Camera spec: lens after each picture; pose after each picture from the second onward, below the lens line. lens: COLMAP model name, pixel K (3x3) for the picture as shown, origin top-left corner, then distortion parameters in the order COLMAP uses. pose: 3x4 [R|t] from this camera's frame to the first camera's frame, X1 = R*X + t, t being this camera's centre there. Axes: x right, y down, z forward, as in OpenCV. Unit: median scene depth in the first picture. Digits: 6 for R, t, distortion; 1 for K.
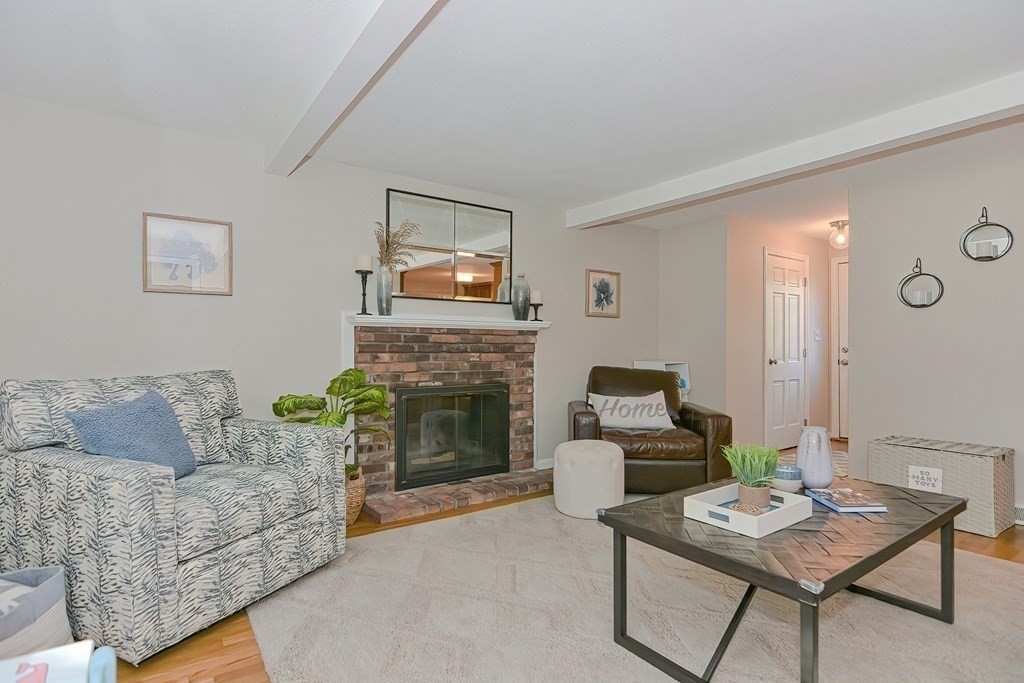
lens RADIAL K [[516.6, 0, 506.7], [0, 516.6, 346.3], [0, 0, 1]] dist [-0.000936, -0.000659]
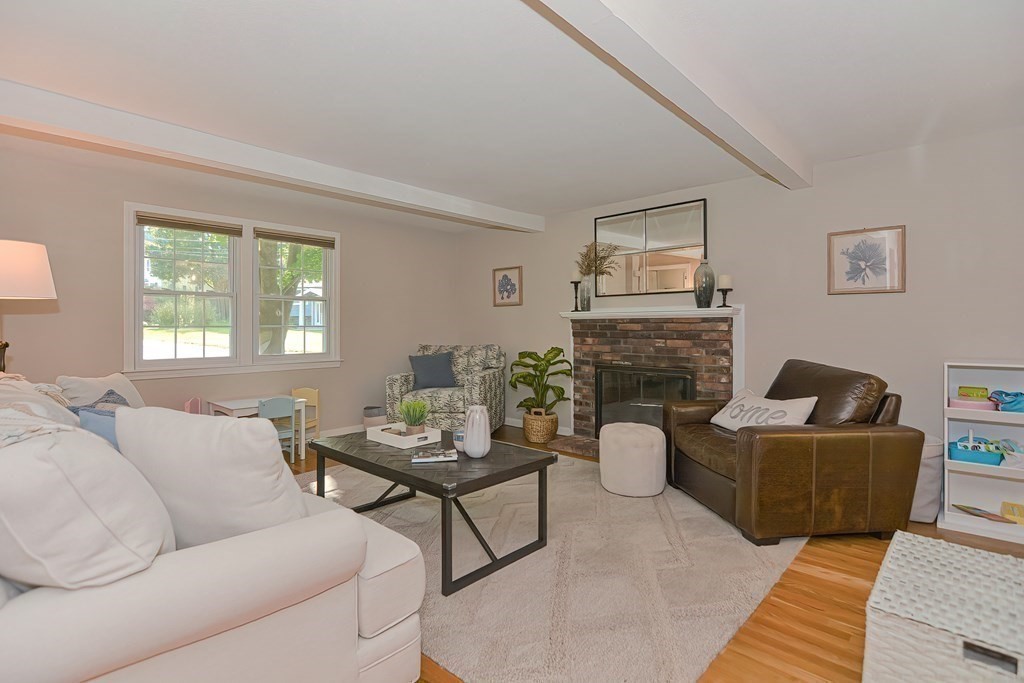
lens RADIAL K [[498.5, 0, 509.5], [0, 498.5, 329.1], [0, 0, 1]] dist [-0.002512, -0.000445]
pose [[0.198196, 0.001512, -0.980161, 0.930397], [0.001864, 0.999996, 0.001920, -0.011769], [0.980161, -0.002207, 0.198192, 0.461551]]
